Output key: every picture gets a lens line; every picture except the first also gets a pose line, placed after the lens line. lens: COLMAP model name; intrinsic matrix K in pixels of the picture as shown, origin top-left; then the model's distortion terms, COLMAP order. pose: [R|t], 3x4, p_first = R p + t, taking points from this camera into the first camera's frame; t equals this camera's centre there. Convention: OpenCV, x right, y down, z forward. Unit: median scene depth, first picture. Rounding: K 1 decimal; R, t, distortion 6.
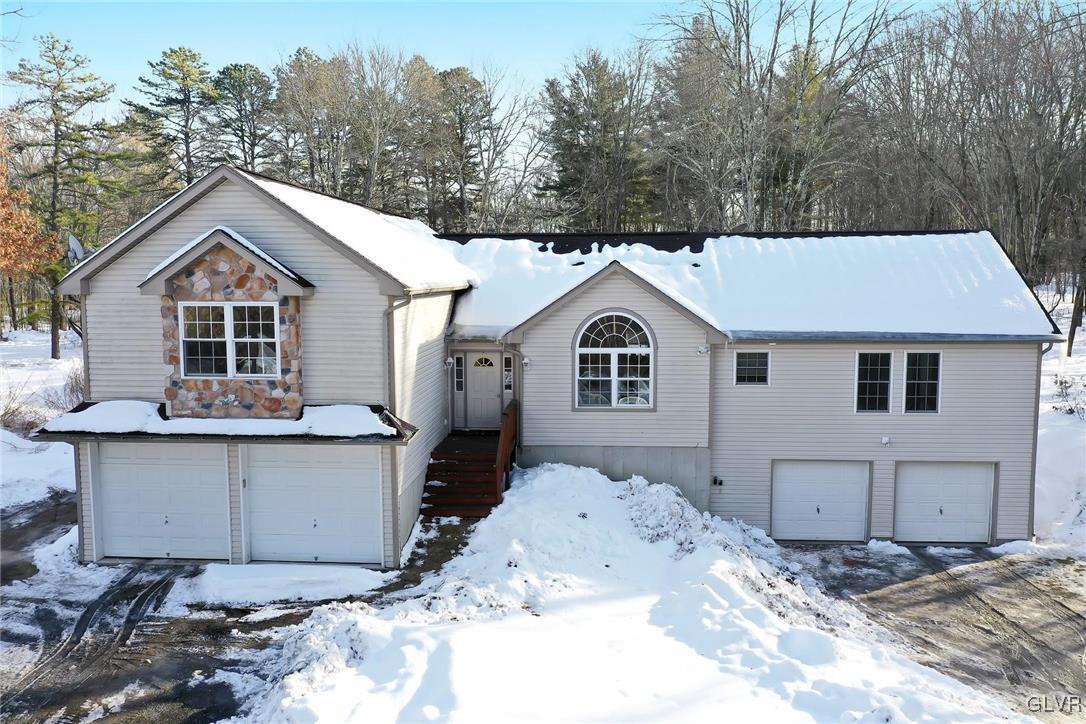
lens RADIAL K [[858.6, 0, 540.6], [0, 858.6, 363.0], [0, 0, 1]] dist [0.008963, 0.008258]
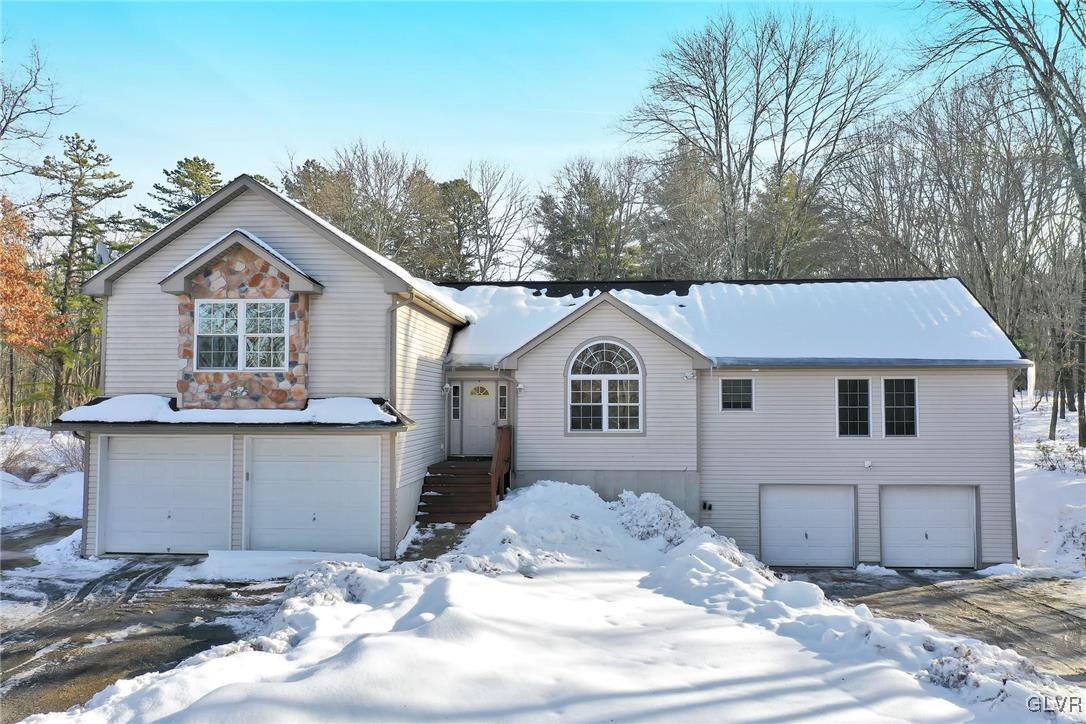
lens RADIAL K [[858.6, 0, 540.6], [0, 858.6, 363.0], [0, 0, 1]] dist [0.008963, 0.008258]
pose [[0.999974, 0.003186, 0.006510, 0.000816], [-0.002189, 0.989010, -0.147831, 0.125860], [-0.006910, 0.147813, 0.988991, -0.036812]]
